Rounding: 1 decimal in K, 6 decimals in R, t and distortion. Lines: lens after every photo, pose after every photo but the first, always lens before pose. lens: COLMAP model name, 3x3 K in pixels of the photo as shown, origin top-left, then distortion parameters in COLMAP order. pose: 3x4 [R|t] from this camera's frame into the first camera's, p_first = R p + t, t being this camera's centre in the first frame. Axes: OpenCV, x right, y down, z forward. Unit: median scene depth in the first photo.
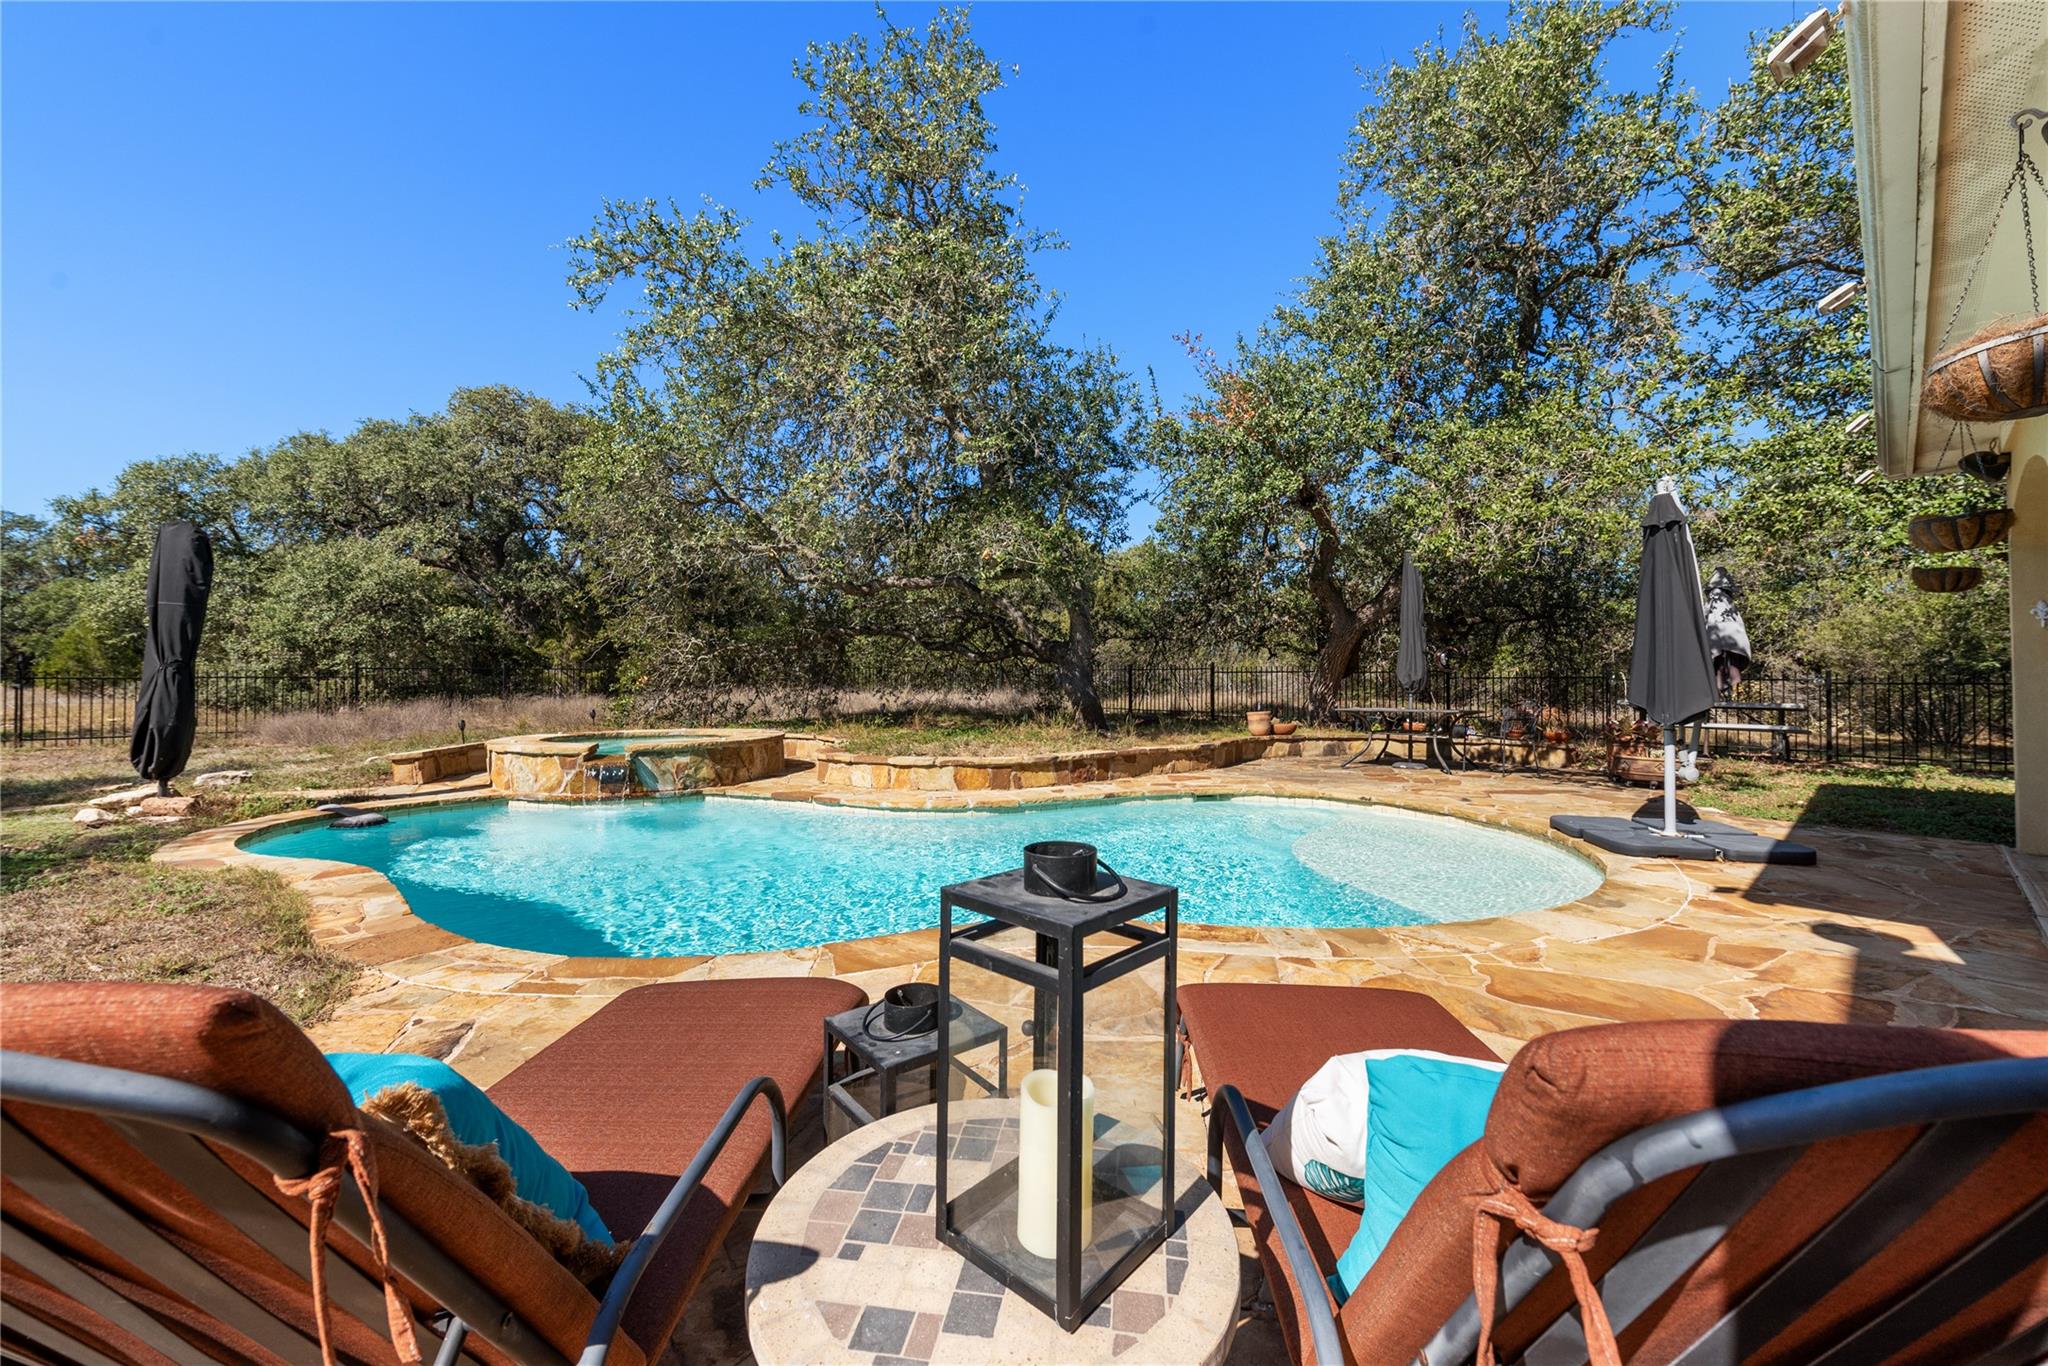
lens RADIAL K [[792.6, 0, 1018.4], [0, 792.6, 674.7], [0, 0, 1]] dist [0.002314, -0.000419]
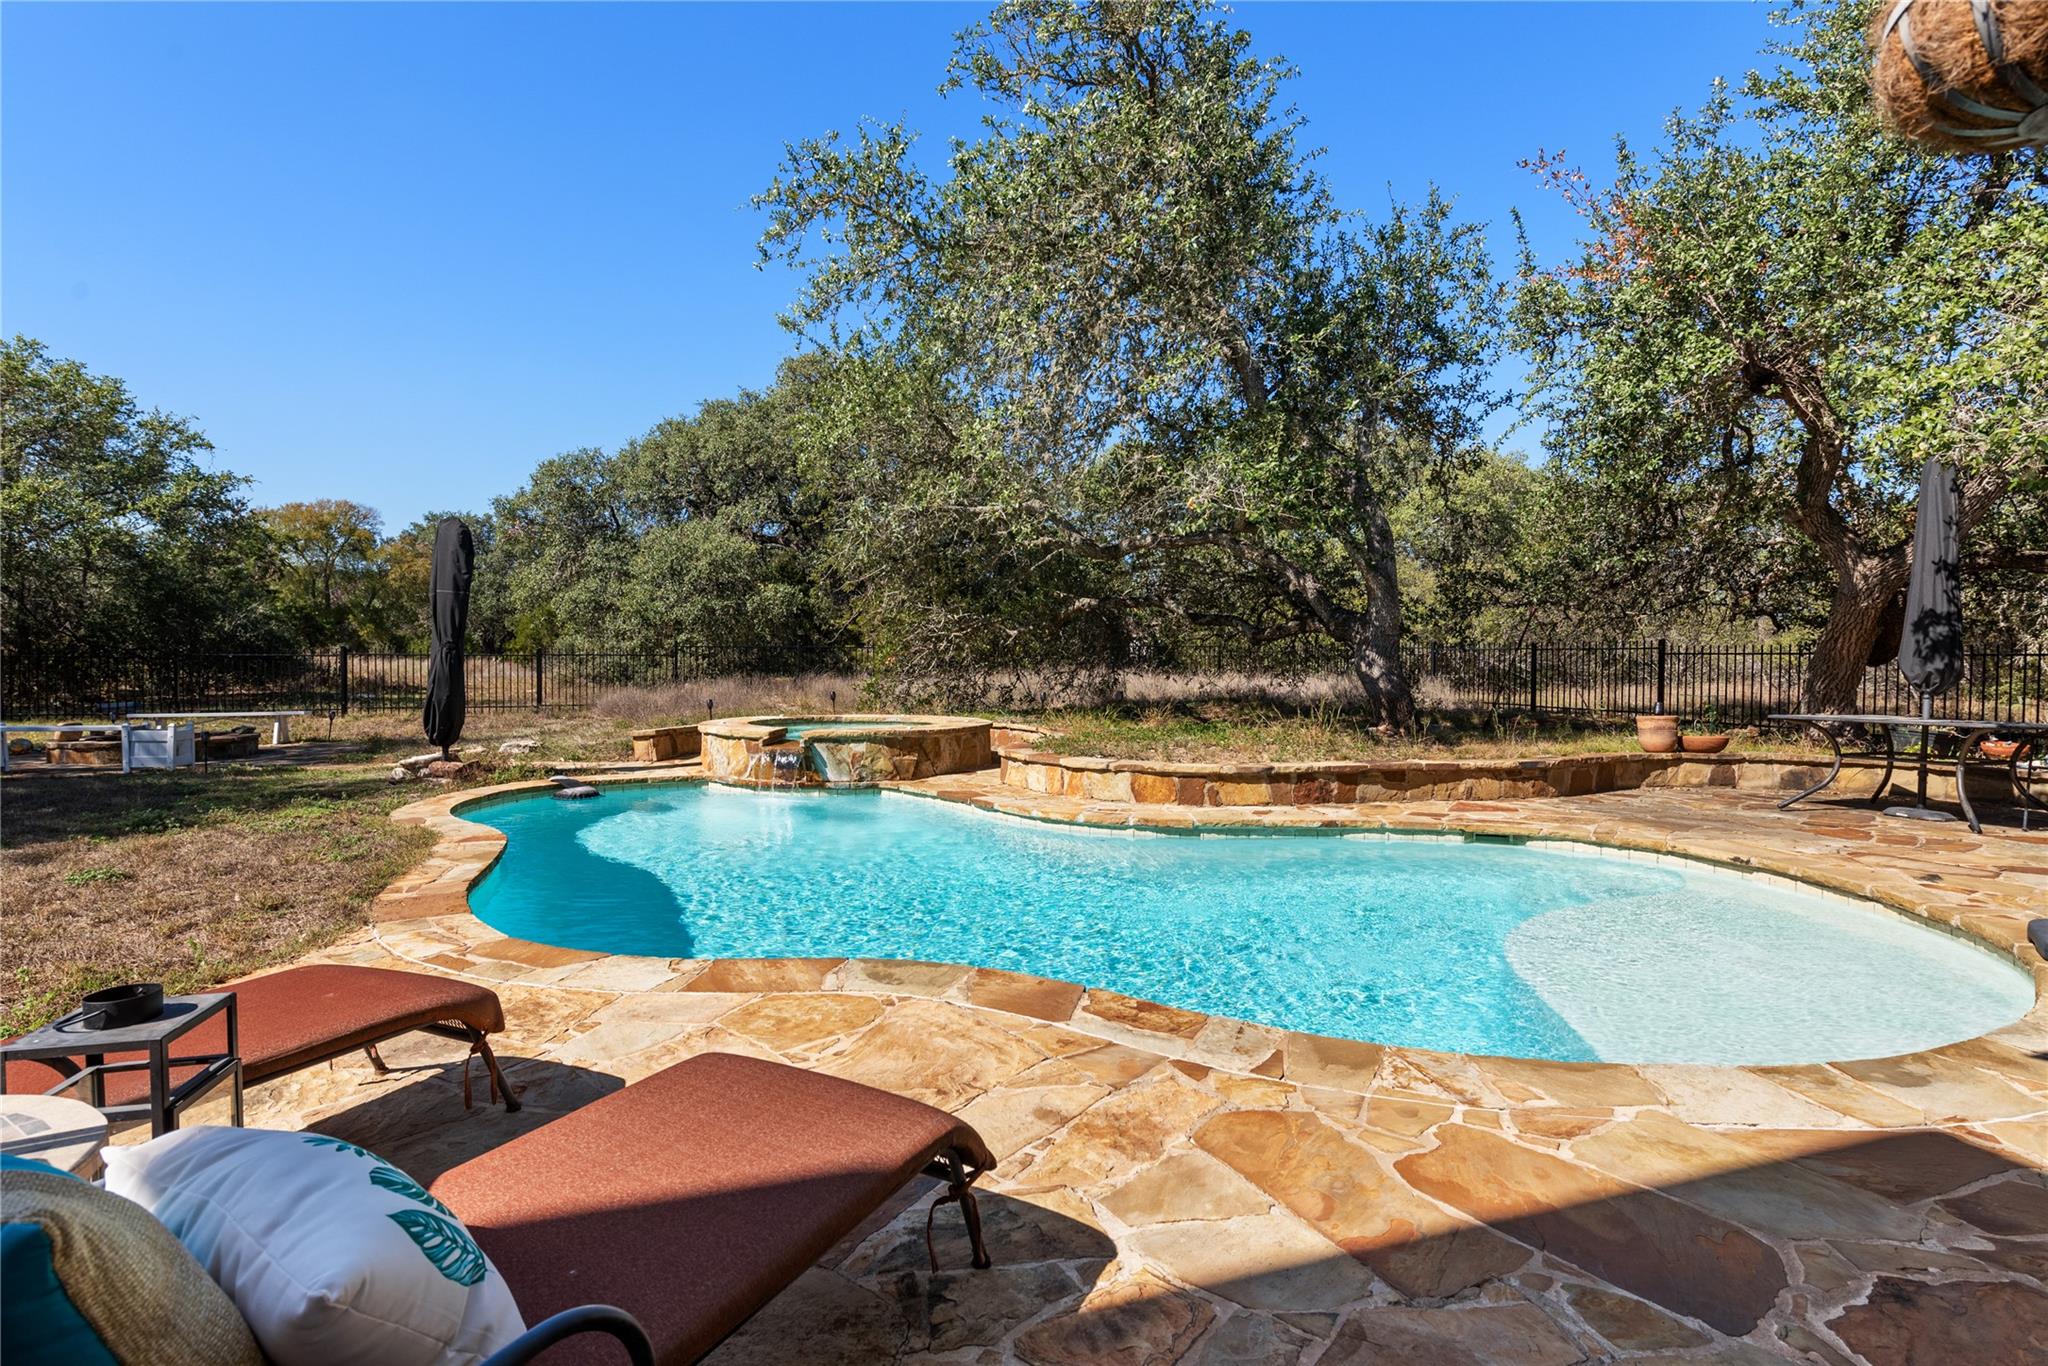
lens RADIAL K [[981.3, 0, 1021.4], [0, 981.3, 684.6], [0, 0, 1]] dist [0.005554, -0.005331]
pose [[0.907536, 0.017334, -0.419616, 0.217951], [-0.004075, 0.999464, 0.032475, -0.004084], [0.419954, -0.027762, 0.907121, 0.055340]]
